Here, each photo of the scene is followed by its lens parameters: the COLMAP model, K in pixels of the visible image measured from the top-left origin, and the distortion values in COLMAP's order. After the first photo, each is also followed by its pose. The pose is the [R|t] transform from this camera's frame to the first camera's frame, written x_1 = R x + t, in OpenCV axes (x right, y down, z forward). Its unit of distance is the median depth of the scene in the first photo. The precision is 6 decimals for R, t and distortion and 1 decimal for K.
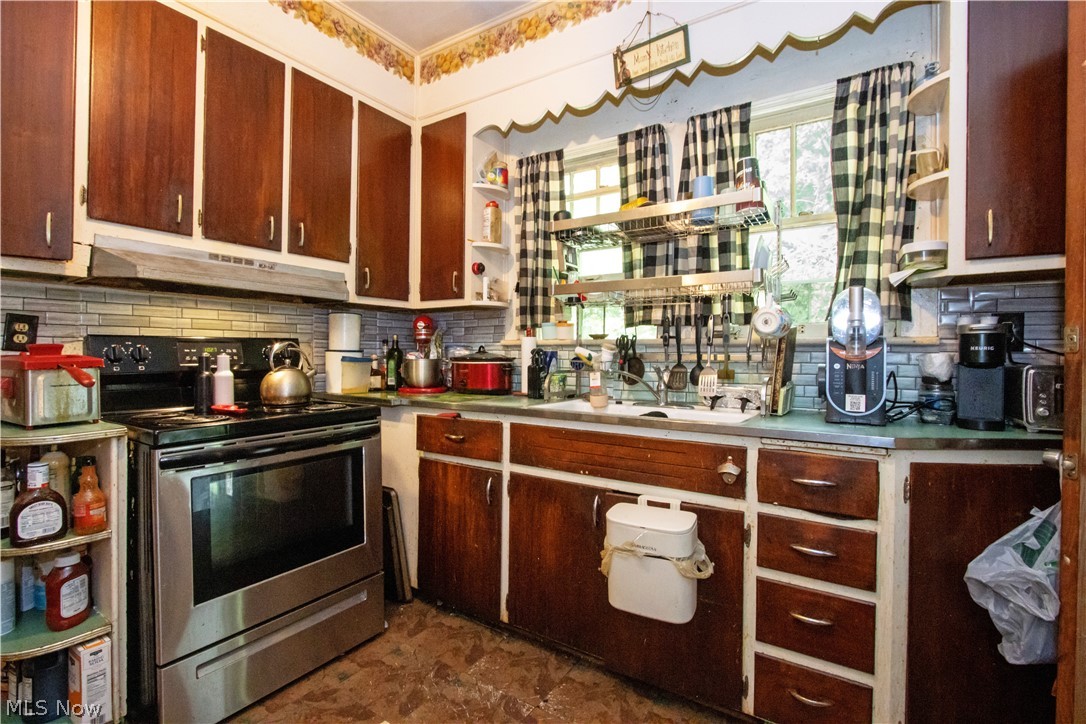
lens RADIAL K [[504.4, 0, 535.9], [0, 504.4, 358.2], [0, 0, 1]] dist [-0.009506, -0.000245]
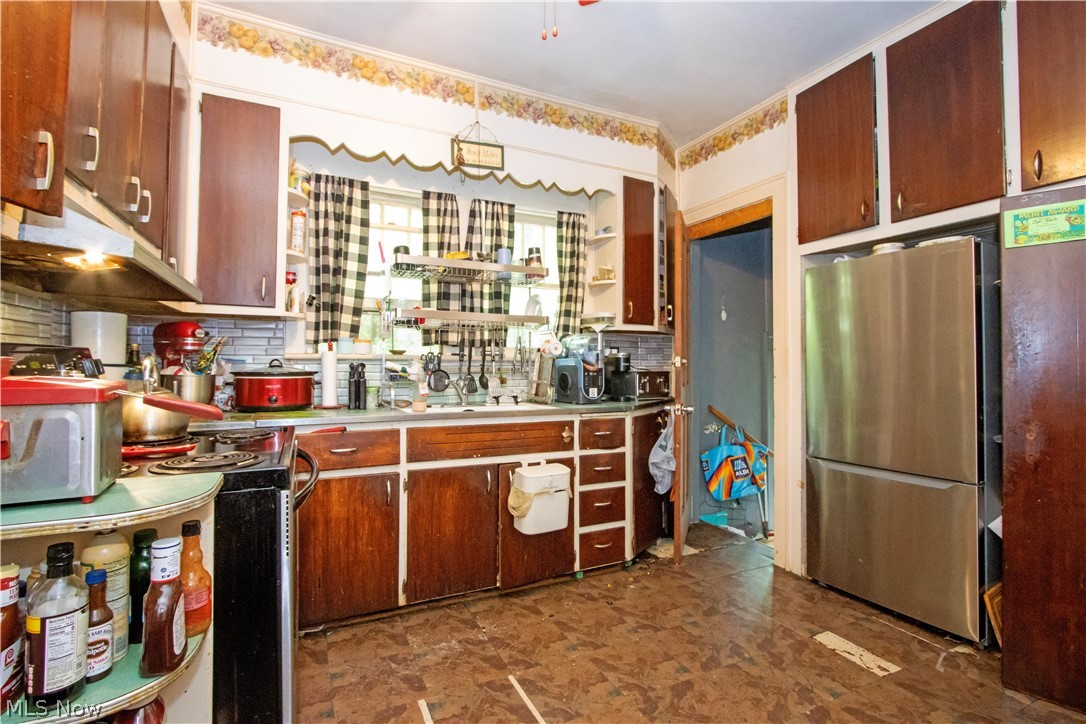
lens RADIAL K [[504.4, 0, 534.8], [0, 504.4, 360.5], [0, 0, 1]] dist [-0.009506, -0.000245]
pose [[0.505989, 0.003956, 0.862531, -0.890378], [0.007232, 0.999935, -0.008829, -0.013930], [-0.862510, 0.010705, 0.505927, 0.164442]]
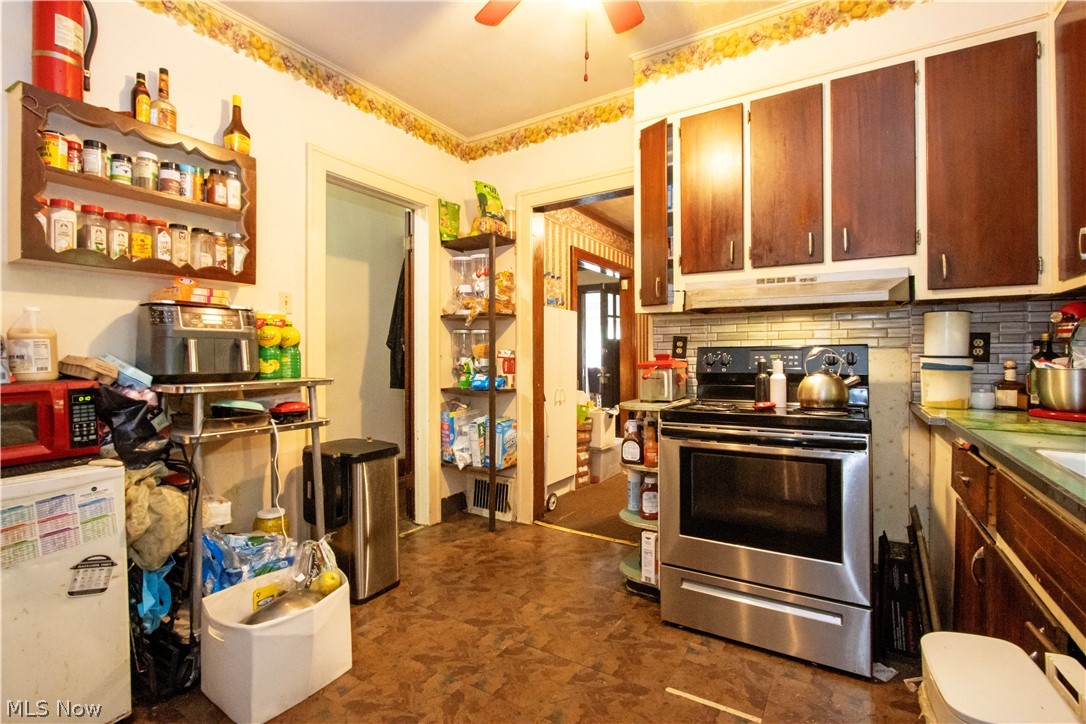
lens RADIAL K [[504.4, 0, 537.5], [0, 504.4, 357.6], [0, 0, 1]] dist [-0.009506, -0.000245]
pose [[0.029405, -0.005208, -0.999554, 0.543141], [-0.008615, 0.999948, -0.005464, -0.002683], [0.999530, 0.008772, 0.029358, 0.392365]]
